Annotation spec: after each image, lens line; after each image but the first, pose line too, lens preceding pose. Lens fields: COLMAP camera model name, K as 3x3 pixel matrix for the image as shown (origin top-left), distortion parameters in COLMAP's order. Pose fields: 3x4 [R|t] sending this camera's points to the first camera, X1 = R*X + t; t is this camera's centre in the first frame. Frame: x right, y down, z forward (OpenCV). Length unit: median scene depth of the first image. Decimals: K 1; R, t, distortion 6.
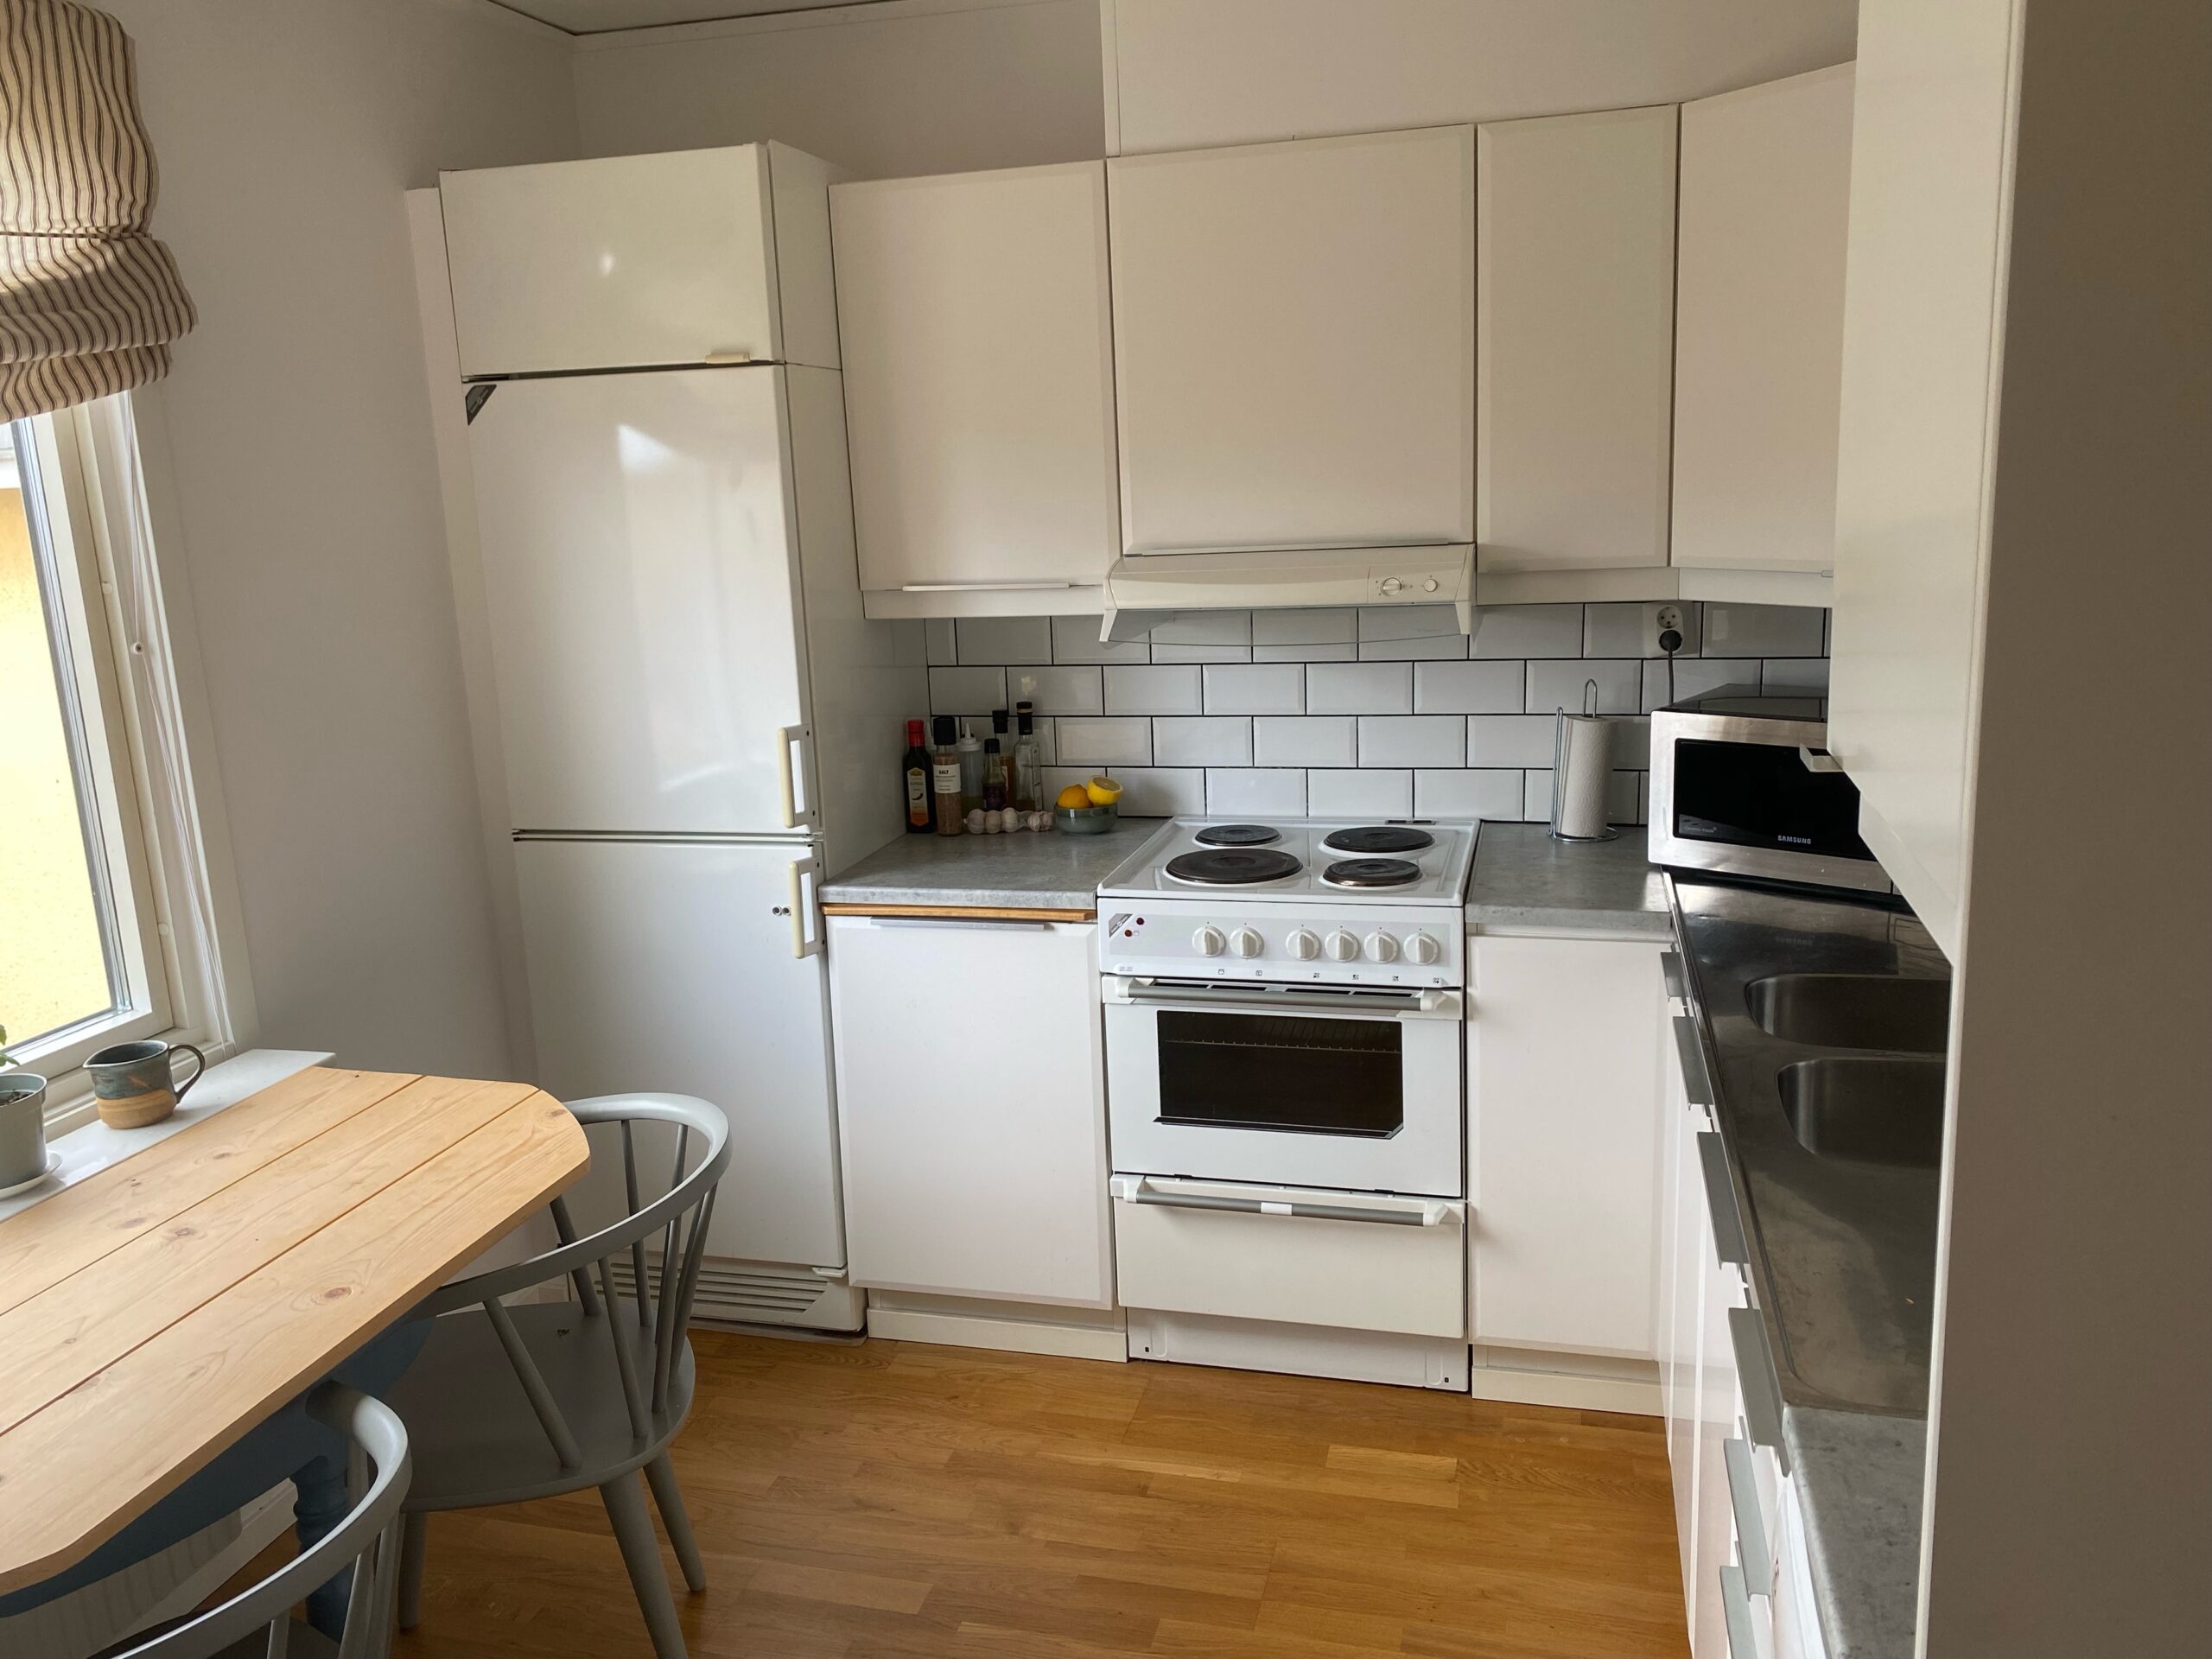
lens RADIAL K [[1678.3, 0, 1100.8], [0, 1678.3, 836.8], [0, 0, 1]] dist [0.011581, -0.005510]
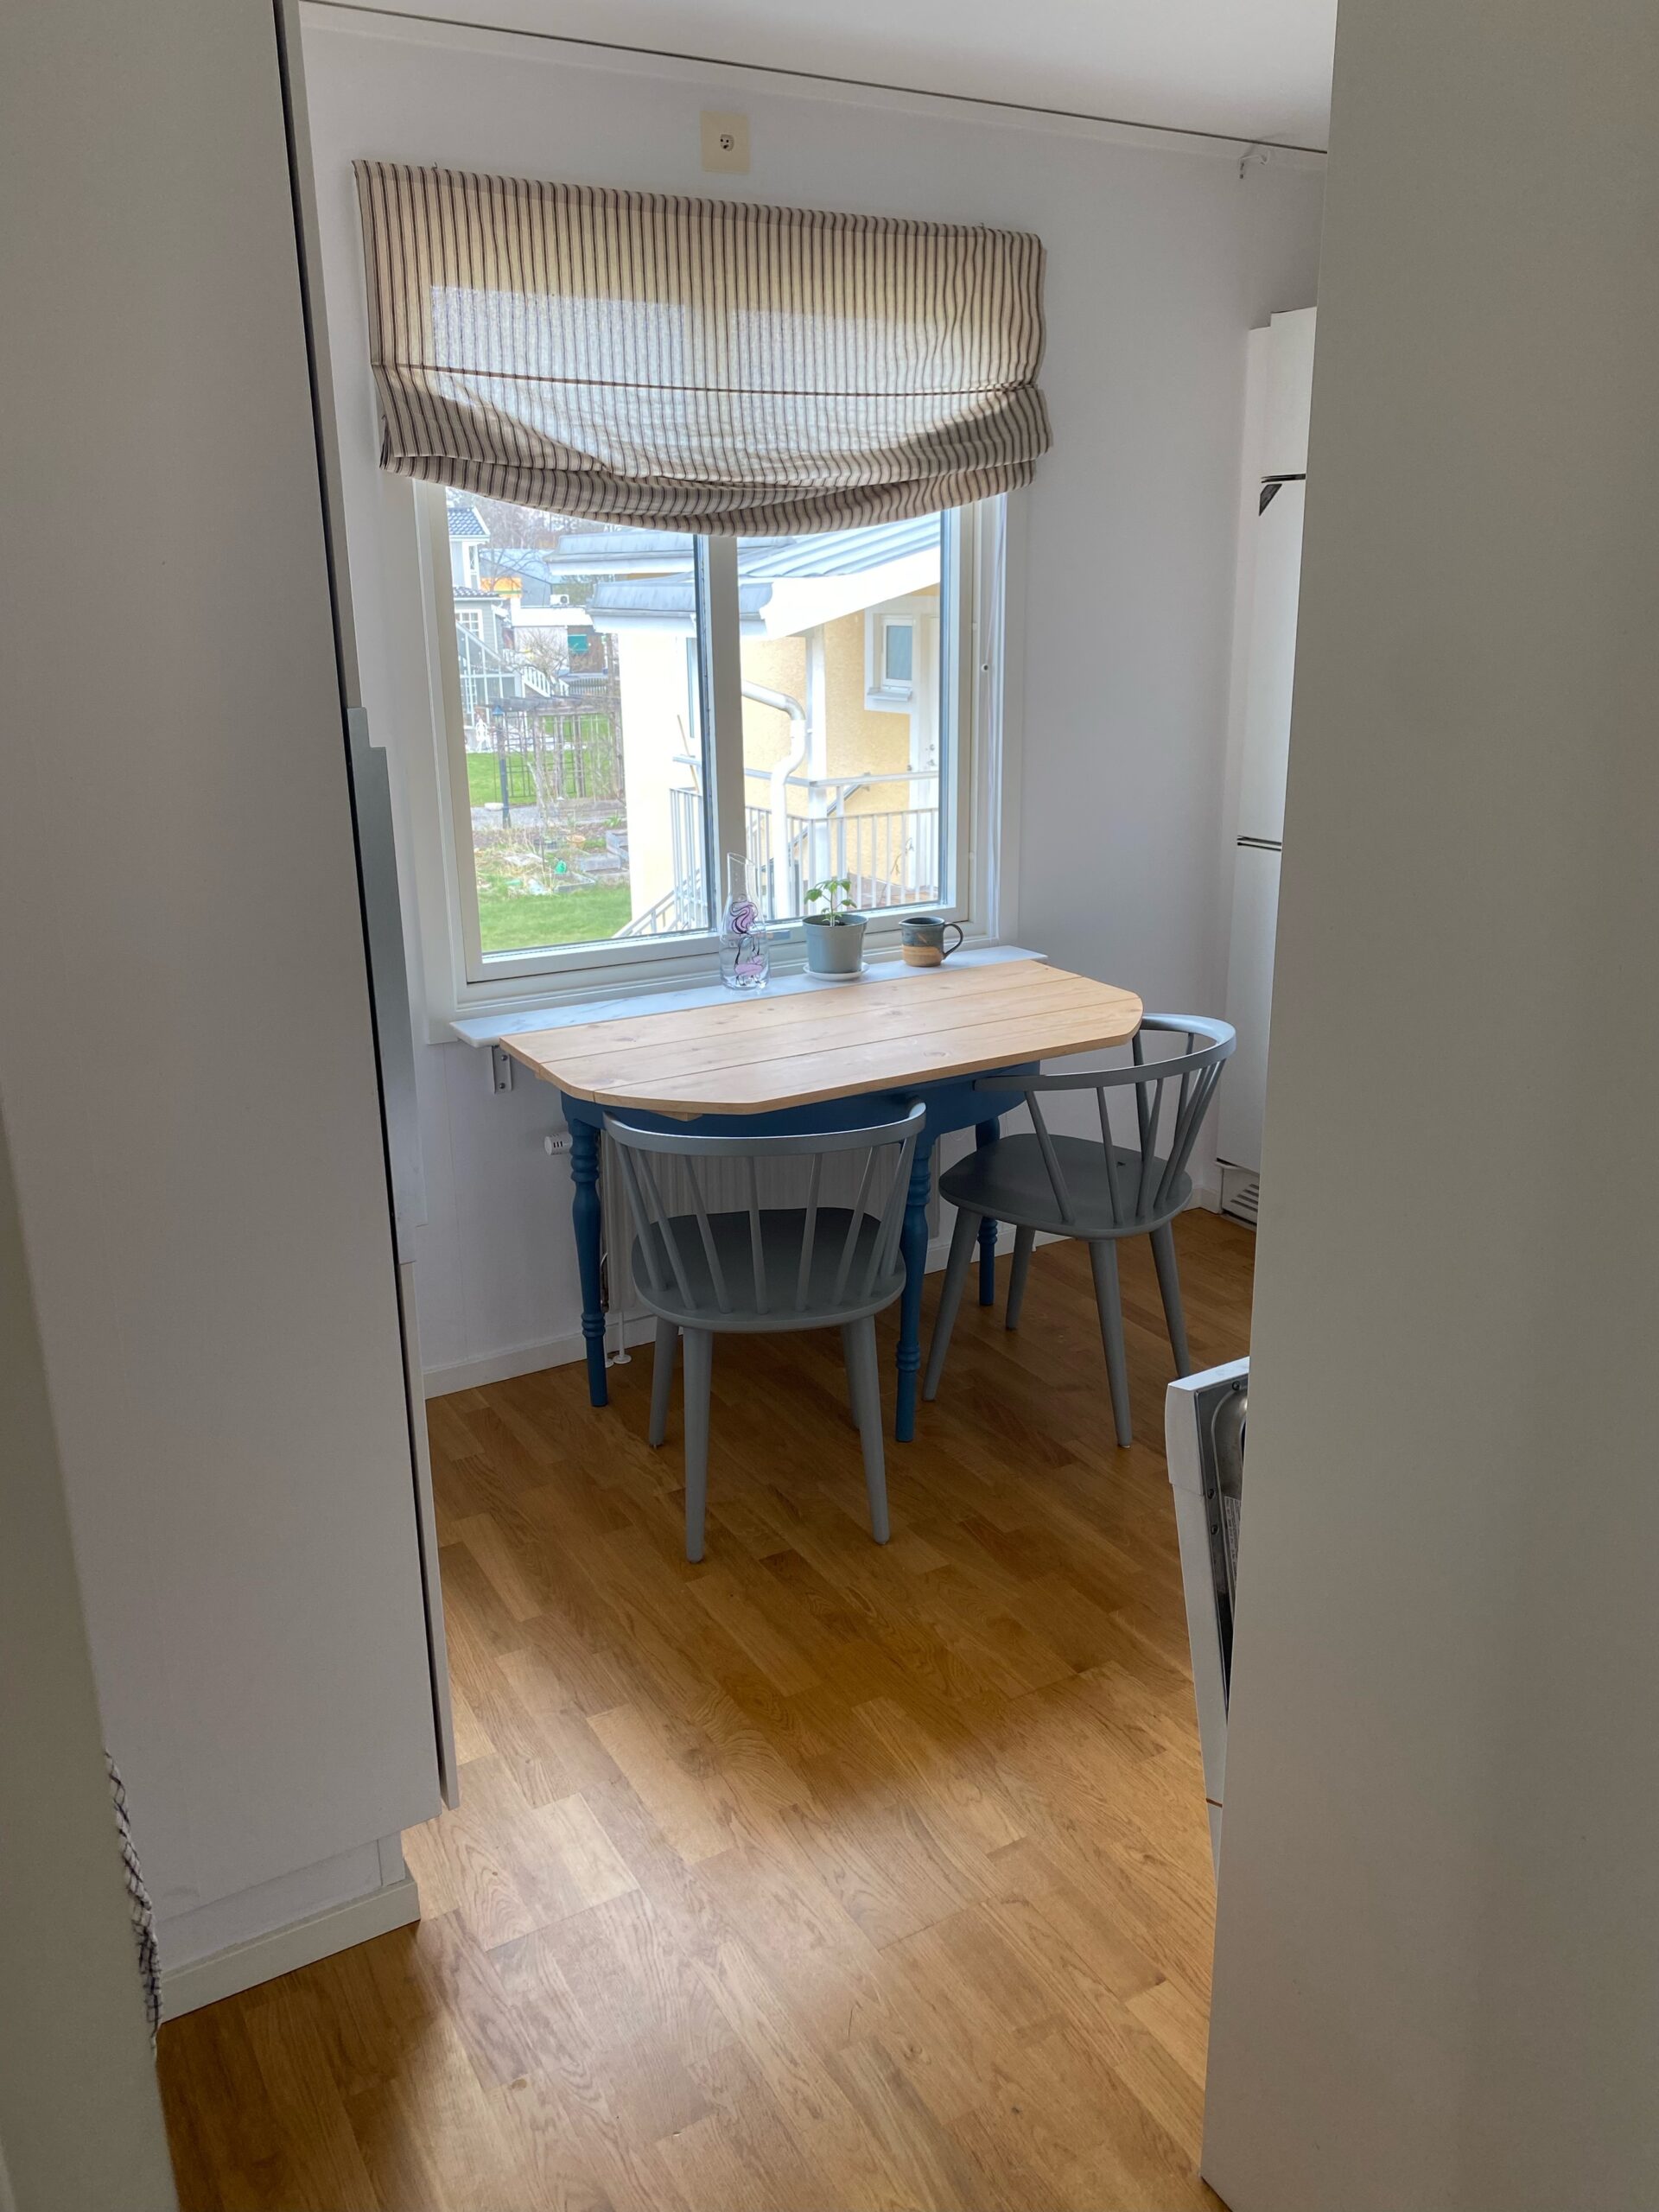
lens RADIAL K [[1678.3, 0, 833.1], [0, 1678.3, 1098.2], [0, 0, 1]] dist [0.011581, -0.005510]
pose [[0.720650, 0.237062, -0.651510, 0.442494], [-0.169767, 0.971455, 0.165696, 0.042727], [0.672193, -0.008804, 0.740324, -0.241054]]
